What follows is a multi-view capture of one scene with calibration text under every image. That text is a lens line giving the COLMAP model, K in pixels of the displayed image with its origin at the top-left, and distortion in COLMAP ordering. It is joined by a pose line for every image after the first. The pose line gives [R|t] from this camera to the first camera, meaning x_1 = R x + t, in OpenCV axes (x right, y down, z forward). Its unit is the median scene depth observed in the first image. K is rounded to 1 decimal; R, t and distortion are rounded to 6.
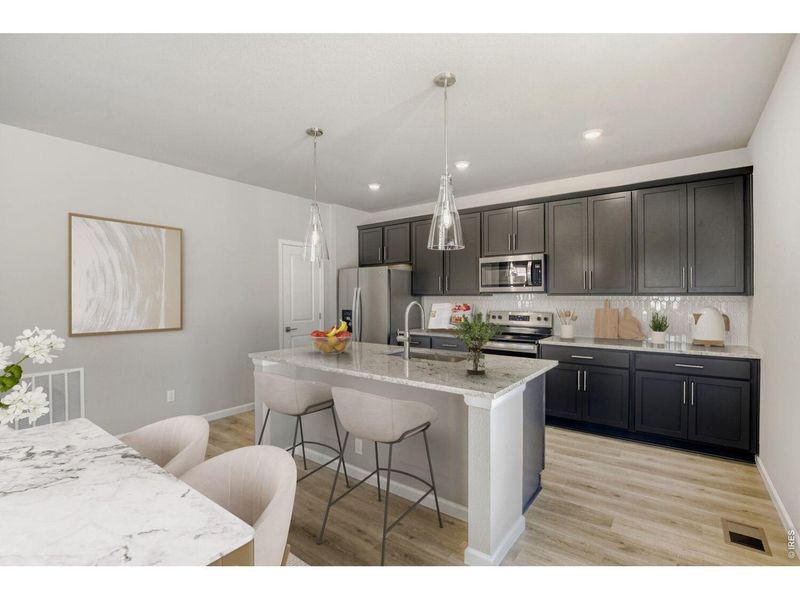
lens RADIAL K [[354.6, 0, 400.0], [0, 354.6, 300.0], [0, 0, 1]] dist [0.000146, -0.000074]
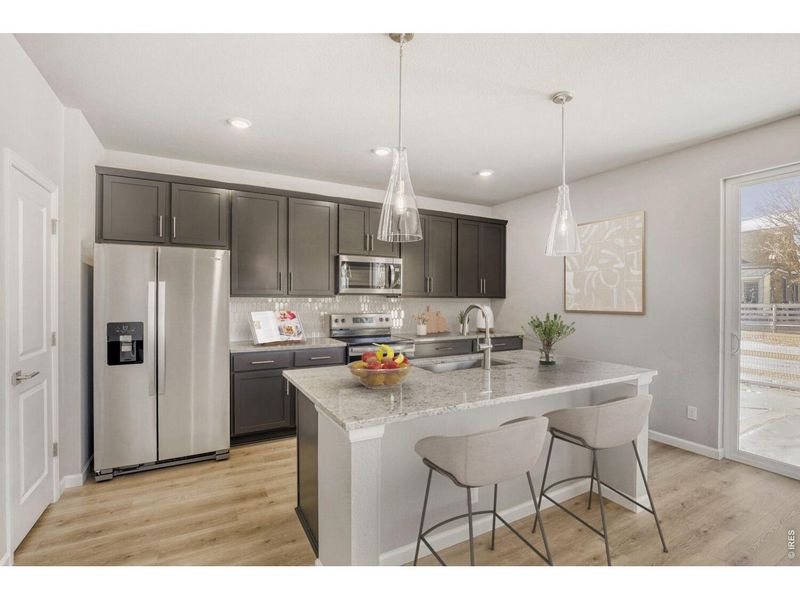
lens RADIAL K [[374.2, 0, 400.0], [0, 374.2, 300.0], [0, 0, 1]] dist [-0.000757, -0.000363]
pose [[0.439823, -0.005118, 0.898070, -0.591761], [0.004037, 0.999985, 0.003722, -0.008853], [-0.898076, 0.001989, 0.439837, 0.490650]]
